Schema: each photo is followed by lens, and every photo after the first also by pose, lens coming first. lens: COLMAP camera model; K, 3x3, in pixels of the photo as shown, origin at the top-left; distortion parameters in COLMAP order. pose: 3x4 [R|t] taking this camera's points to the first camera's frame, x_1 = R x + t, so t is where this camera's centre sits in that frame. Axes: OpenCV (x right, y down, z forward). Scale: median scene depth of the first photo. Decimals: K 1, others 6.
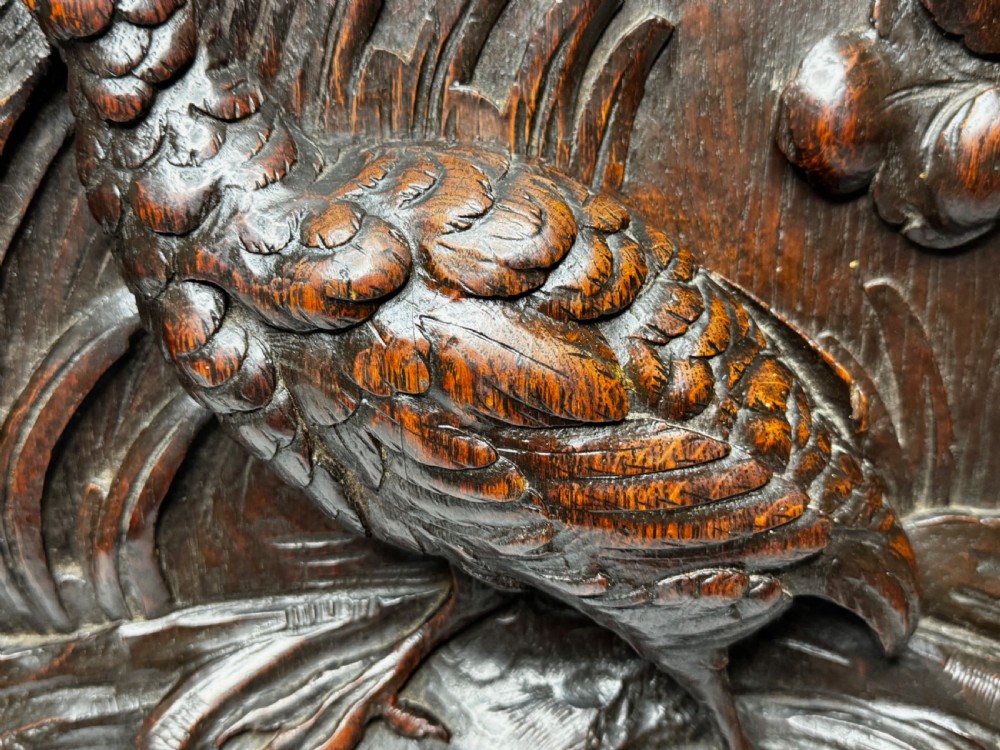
lens RADIAL K [[1094.3, 0, 501.6], [0, 1094.3, 386.9], [0, 0, 1]] dist [0.160754, -0.488284]
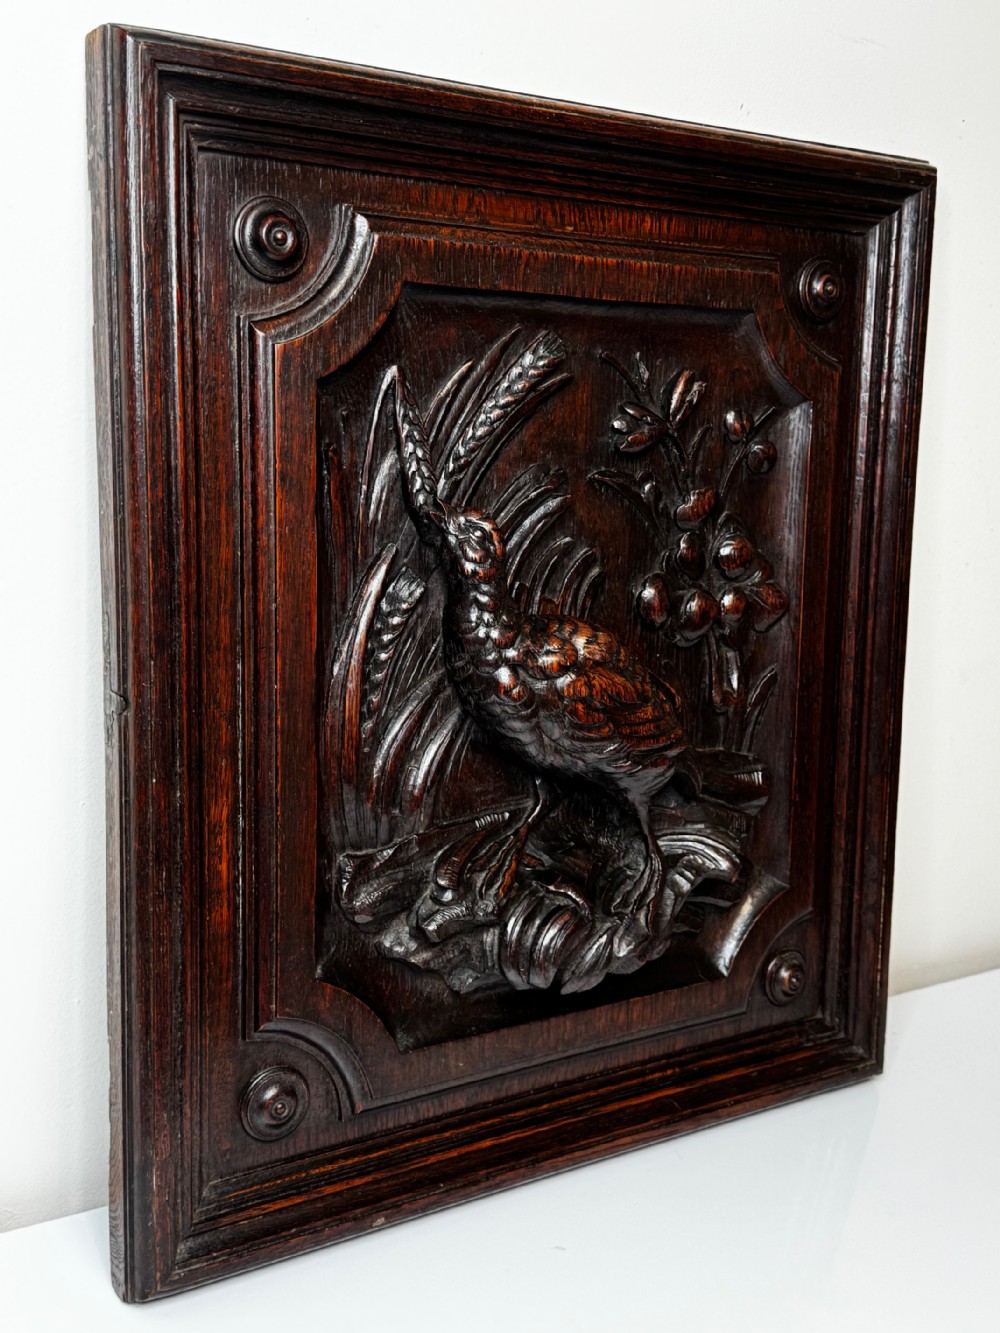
lens RADIAL K [[1513.1, 0, 500.0], [0, 1513.1, 666.5], [0, 0, 1]] dist [0.176495, -0.431804]
pose [[0.833424, -0.053588, 0.550030, -2.335781], [0.162942, 0.974870, -0.151916, 0.474733], [-0.528066, 0.216233, 0.821212, -2.087895]]
